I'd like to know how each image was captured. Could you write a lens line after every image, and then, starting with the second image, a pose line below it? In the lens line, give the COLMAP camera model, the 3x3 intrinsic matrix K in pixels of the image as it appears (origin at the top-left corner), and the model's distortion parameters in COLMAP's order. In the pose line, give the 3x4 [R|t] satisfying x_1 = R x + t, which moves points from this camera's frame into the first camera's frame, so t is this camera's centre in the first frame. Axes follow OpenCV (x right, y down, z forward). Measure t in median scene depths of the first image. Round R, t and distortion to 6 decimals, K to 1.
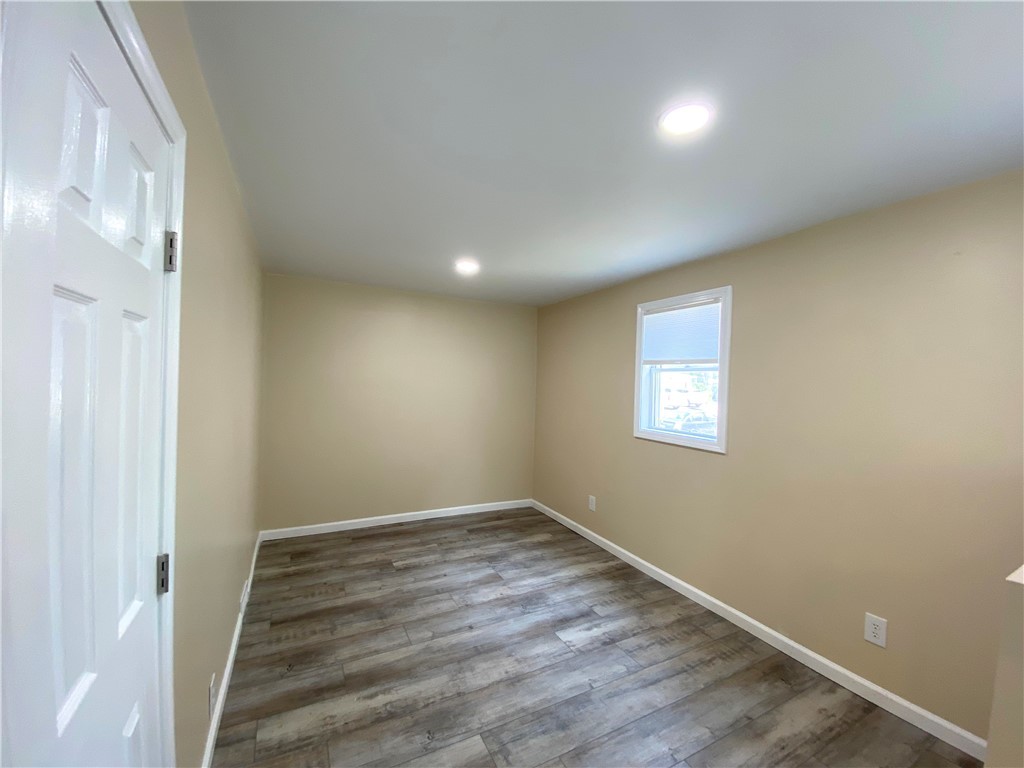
lens RADIAL K [[411.1, 0, 505.1], [0, 411.1, 378.2], [0, 0, 1]] dist [-0.017903, -0.001410]
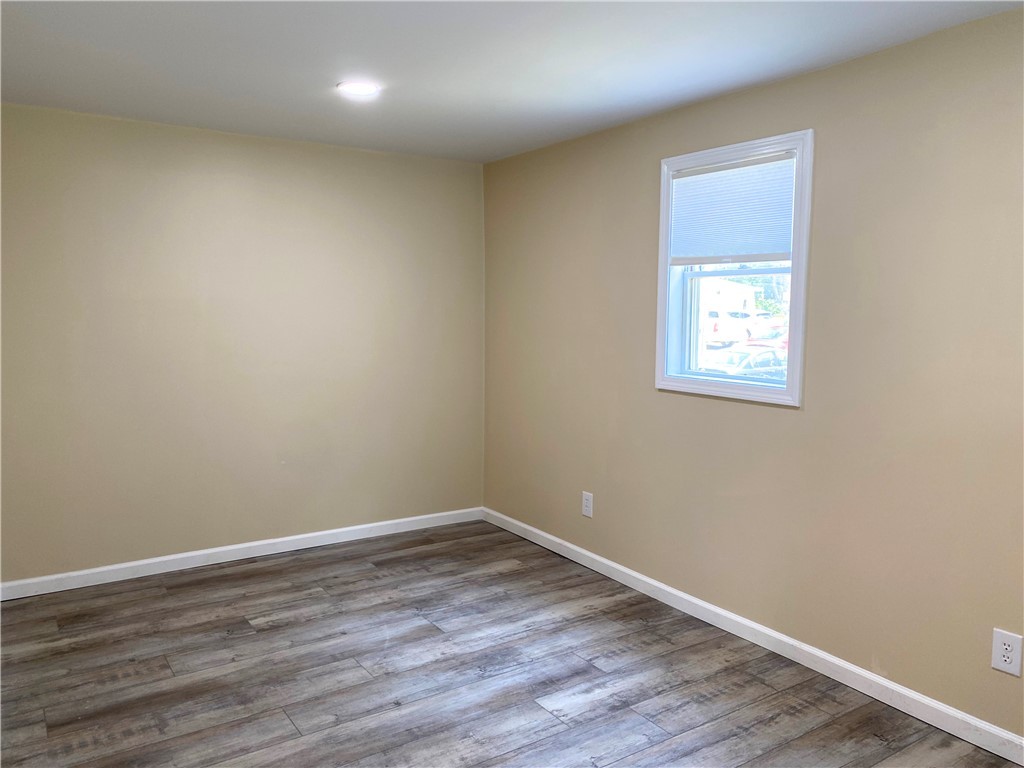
lens RADIAL K [[802.9, 0, 512.8], [0, 802.9, 387.8], [0, 0, 1]] dist [0.015543, 0.000310]
pose [[0.991125, -0.033062, 0.128759, -0.047676], [0.019203, 0.994028, 0.107427, 0.015413], [-0.131542, -0.104001, 0.985840, -0.140534]]
